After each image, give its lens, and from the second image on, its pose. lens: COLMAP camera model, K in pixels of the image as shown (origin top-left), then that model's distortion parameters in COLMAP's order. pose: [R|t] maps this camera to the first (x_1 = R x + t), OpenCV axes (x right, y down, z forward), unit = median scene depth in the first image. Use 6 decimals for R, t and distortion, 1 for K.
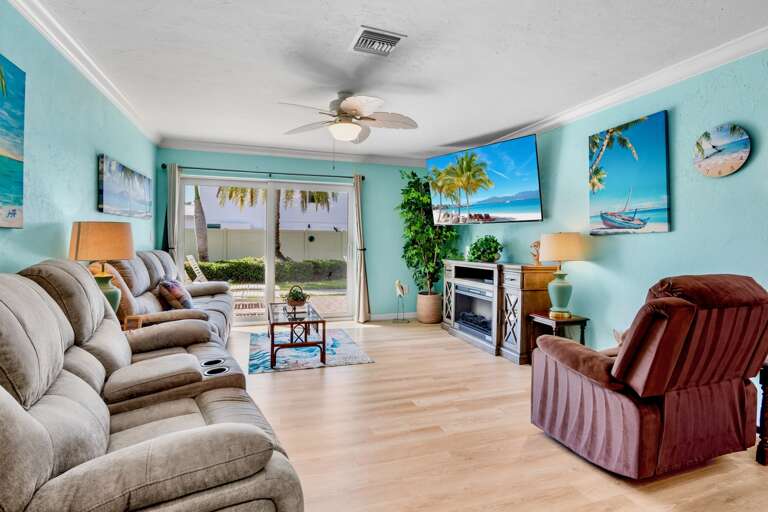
lens RADIAL K [[384.7, 0, 387.1], [0, 384.7, 242.5], [0, 0, 1]] dist [-0.027276, 0.001502]
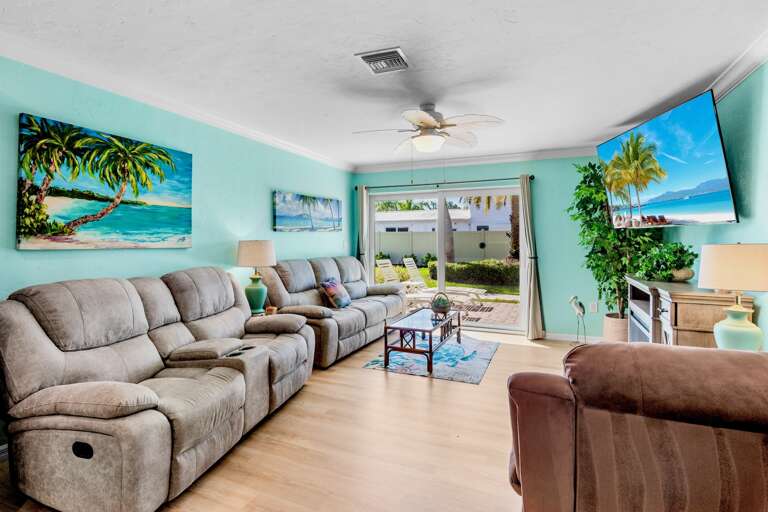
lens RADIAL K [[384.7, 0, 387.1], [0, 384.7, 242.5], [0, 0, 1]] dist [-0.027276, 0.001502]
pose [[0.748960, 0.000644, -0.662615, 0.368618], [0.001397, 0.999996, 0.002551, -0.029641], [0.662614, -0.002836, 0.748956, 0.139758]]
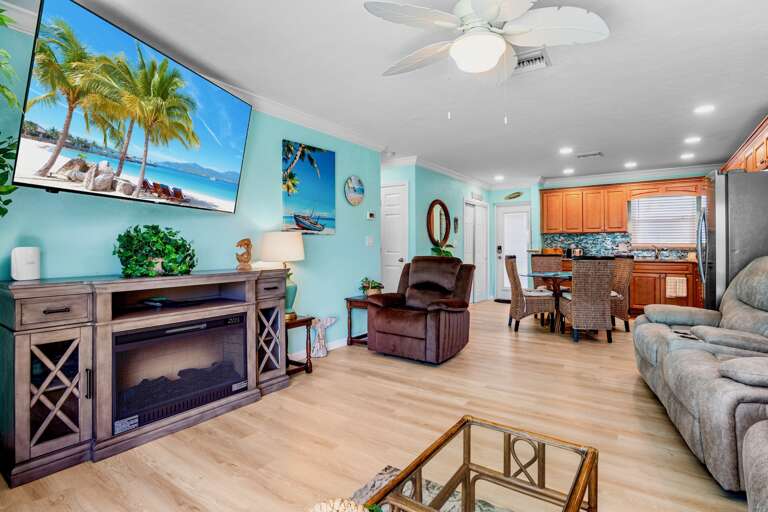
lens RADIAL K [[384.7, 0, 387.1], [0, 384.7, 242.5], [0, 0, 1]] dist [-0.027276, 0.001502]
pose [[-0.590933, 0.003425, 0.806713, -0.398550], [-0.005076, 0.999955, -0.007964, 0.008906], [-0.806705, -0.008802, -0.590889, 1.148518]]
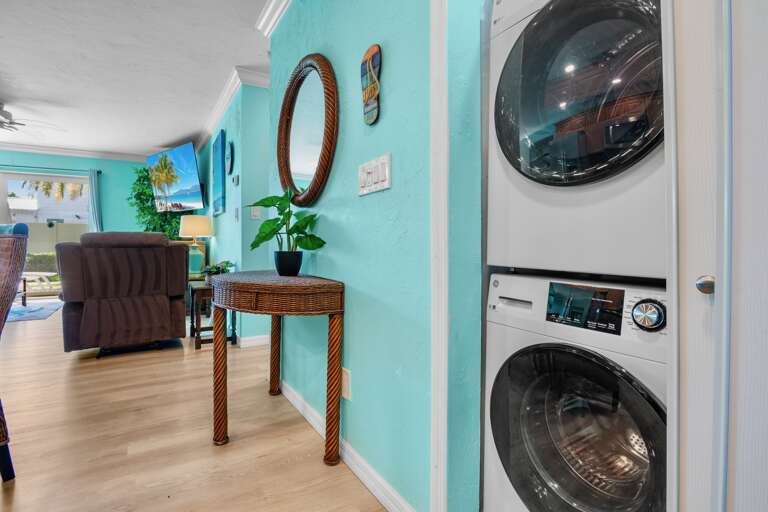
lens RADIAL K [[382.5, 0, 379.2], [0, 382.5, 238.2], [0, 0, 1]] dist [-0.019453, -0.000346]
pose [[0.974511, -0.003097, 0.224318, 0.662052], [0.004891, 0.999960, -0.007444, 0.057256], [-0.224286, 0.008351, 0.974488, -0.382487]]
